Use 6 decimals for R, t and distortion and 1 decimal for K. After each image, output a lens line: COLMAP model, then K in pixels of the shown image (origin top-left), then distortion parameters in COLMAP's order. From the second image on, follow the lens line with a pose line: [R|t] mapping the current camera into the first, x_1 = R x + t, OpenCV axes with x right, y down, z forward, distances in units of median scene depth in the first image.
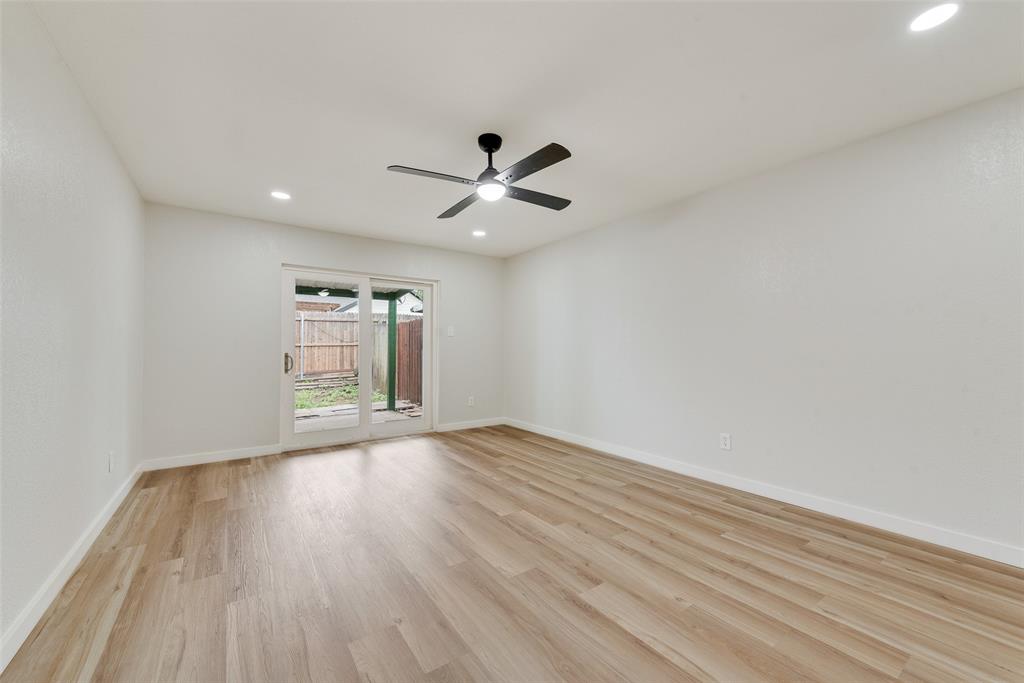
lens RADIAL K [[401.9, 0, 508.0], [0, 401.9, 346.3], [0, 0, 1]] dist [0.012893, -0.005974]
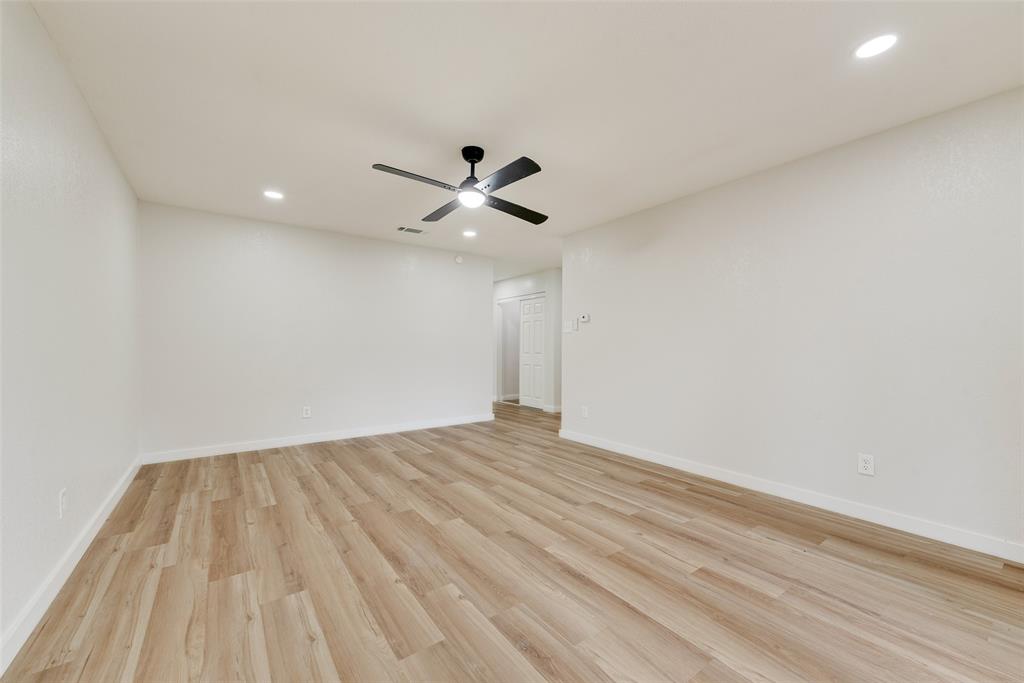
lens RADIAL K [[401.9, 0, 508.0], [0, 401.9, 346.3], [0, 0, 1]] dist [0.012893, -0.005974]
pose [[-0.999931, -0.002797, -0.011395, -0.126834], [-0.002700, 0.999960, -0.008517, 0.016000], [0.011418, -0.008486, -0.999899, 2.063632]]
